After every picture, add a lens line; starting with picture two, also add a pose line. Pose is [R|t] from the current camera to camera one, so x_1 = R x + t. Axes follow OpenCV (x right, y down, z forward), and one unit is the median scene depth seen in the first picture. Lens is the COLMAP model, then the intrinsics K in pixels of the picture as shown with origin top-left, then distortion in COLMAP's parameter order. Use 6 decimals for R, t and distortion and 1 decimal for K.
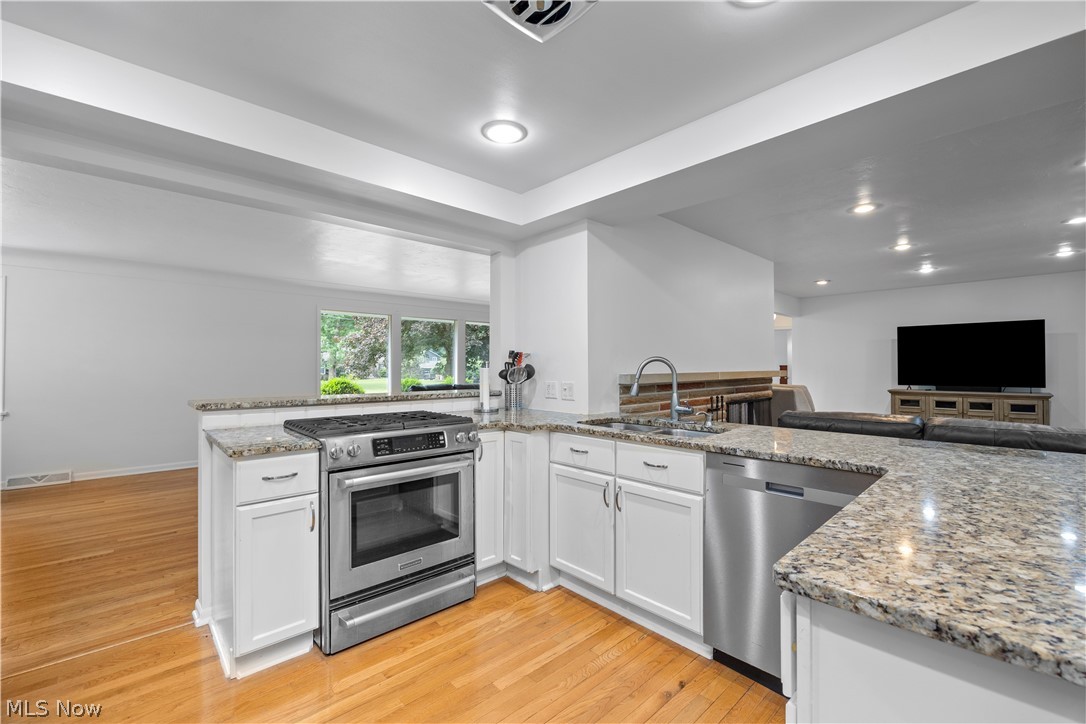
lens RADIAL K [[445.2, 0, 540.9], [0, 445.2, 364.8], [0, 0, 1]] dist [-0.017119, 0.000138]
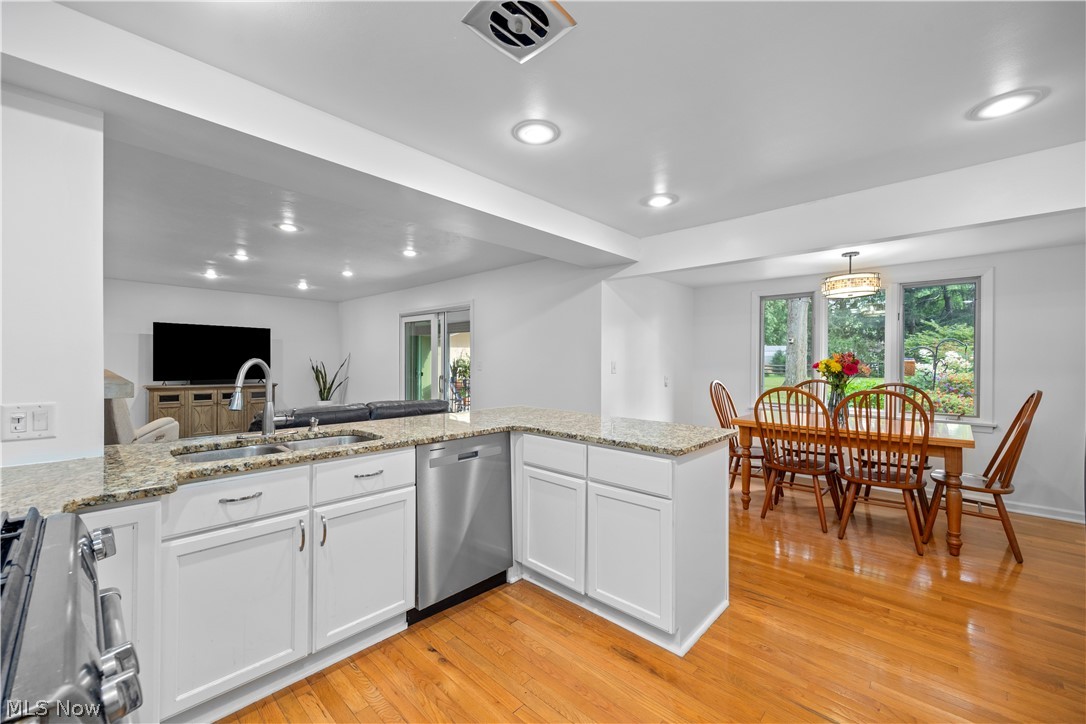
lens RADIAL K [[427.4, 0, 543.0], [0, 427.4, 362.0], [0, 0, 1]] dist [0.000952, 0.000327]
pose [[-0.070699, 0.001536, 0.997496, -0.245942], [-0.012732, 0.999916, -0.002442, -0.007617], [-0.997416, -0.012873, -0.070674, 0.242122]]
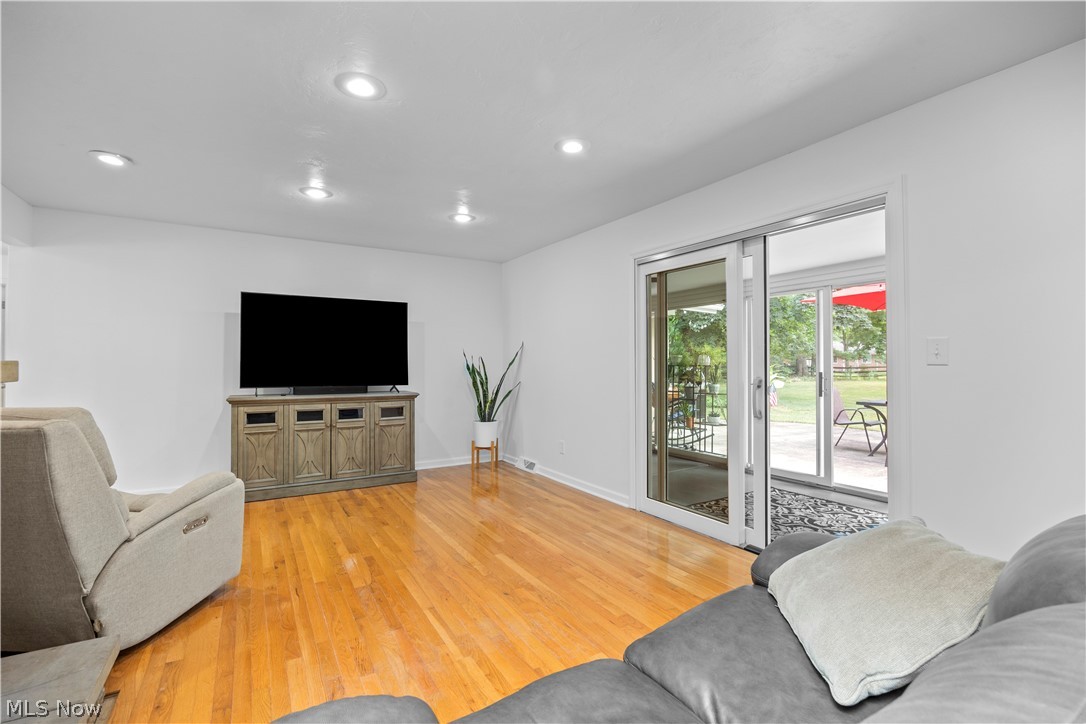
lens RADIAL K [[486.7, 0, 539.0], [0, 486.7, 352.9], [0, 0, 1]] dist [0.000315, 0.000297]
pose [[0.205966, 0.027029, 0.978186, 0.301008], [-0.004209, 0.999634, -0.026735, 0.015302], [-0.978550, 0.001389, 0.206004, 0.566932]]
